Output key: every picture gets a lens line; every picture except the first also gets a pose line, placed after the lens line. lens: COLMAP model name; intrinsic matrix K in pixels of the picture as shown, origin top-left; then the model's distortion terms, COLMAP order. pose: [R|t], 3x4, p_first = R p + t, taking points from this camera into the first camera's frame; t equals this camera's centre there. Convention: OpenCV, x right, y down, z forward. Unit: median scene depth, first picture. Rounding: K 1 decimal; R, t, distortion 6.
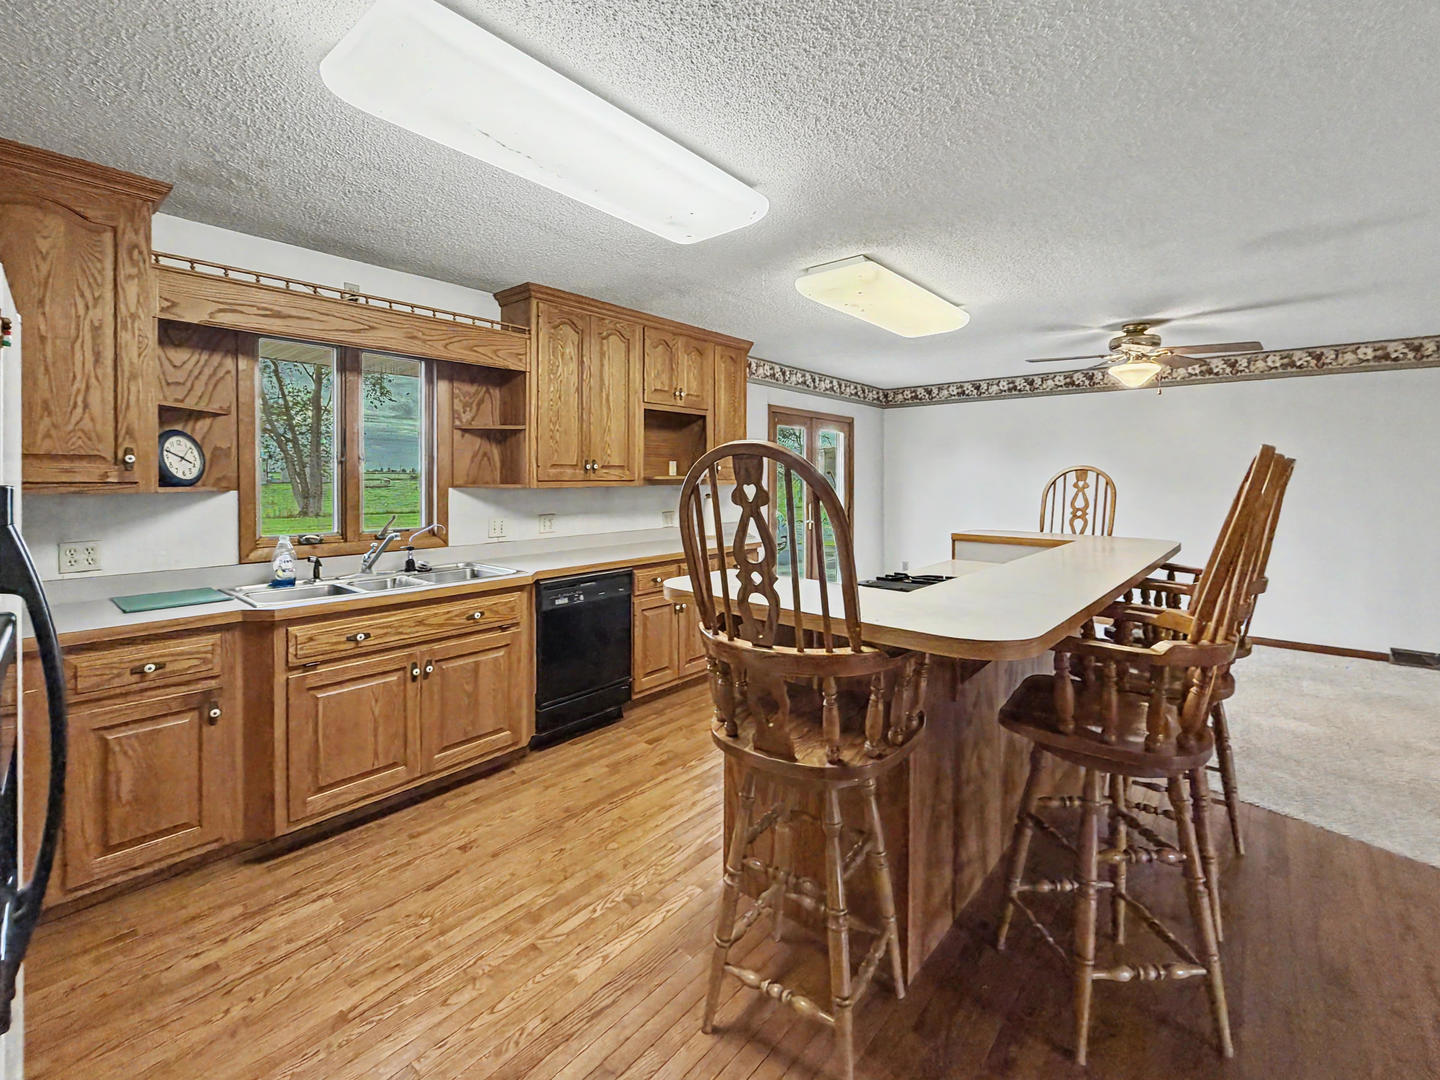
lens RADIAL K [[635.1, 0, 716.7], [0, 635.1, 487.9], [0, 0, 1]] dist [0.003891, -0.000173]
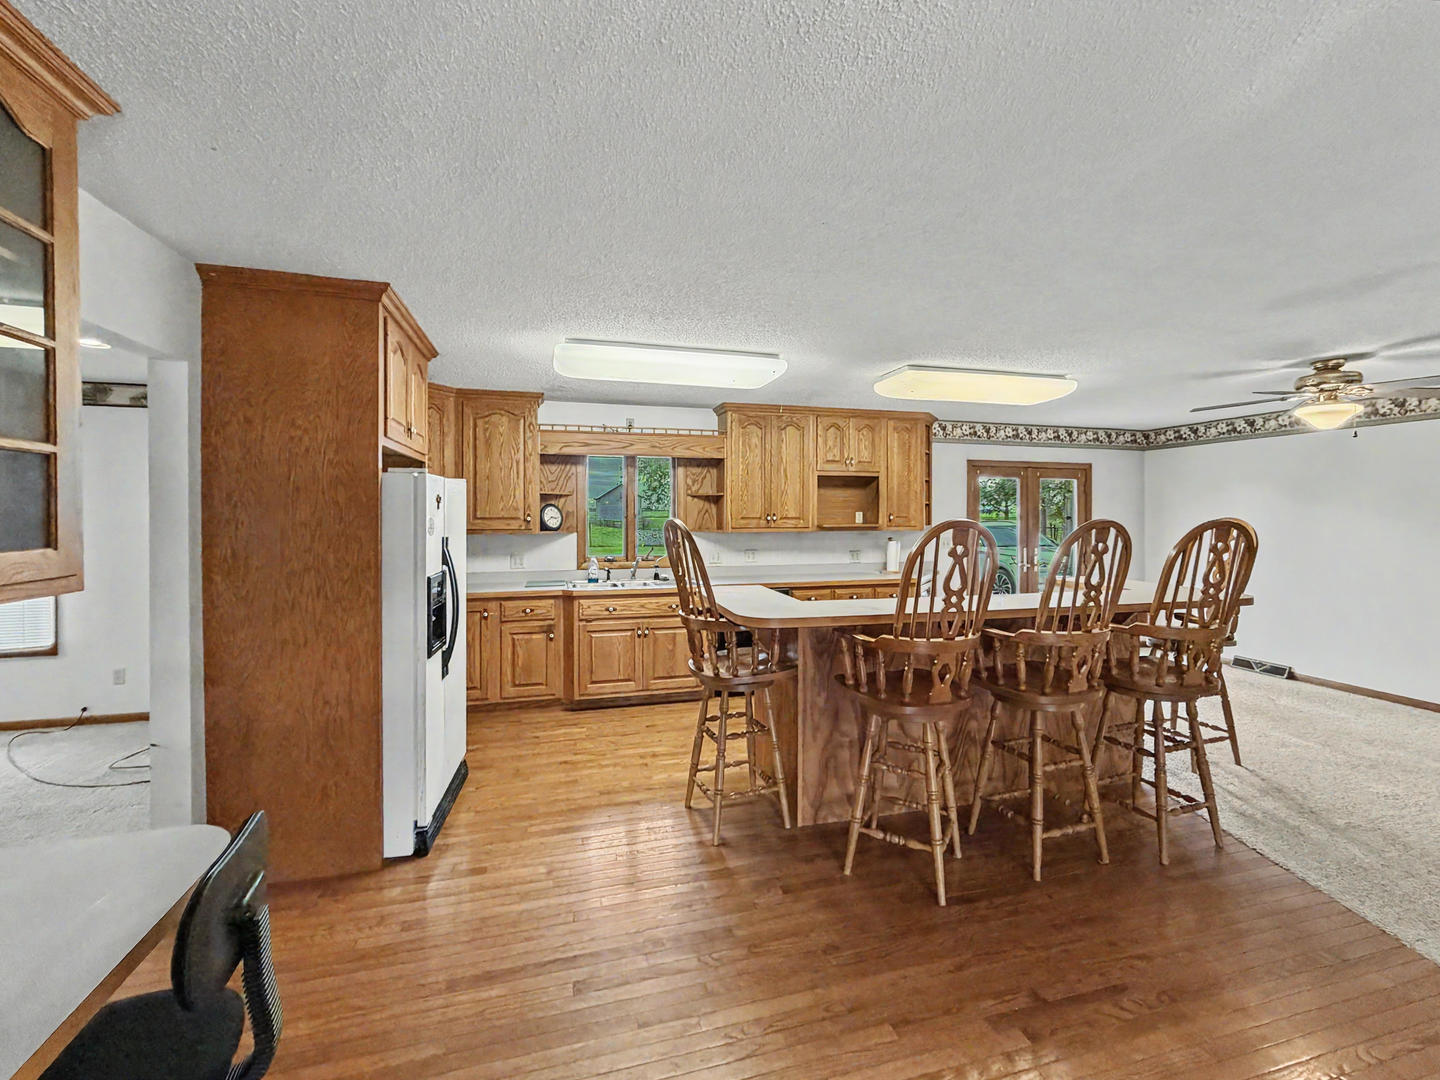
lens RADIAL K [[599.6, 0, 712.2], [0, 599.6, 528.3], [0, 0, 1]] dist [0.001972, -0.000103]
pose [[0.824345, 0.009748, -0.566003, 0.514689], [-0.008126, 0.999952, 0.005386, -0.018139], [0.566029, 0.000159, 0.824385, -0.238340]]
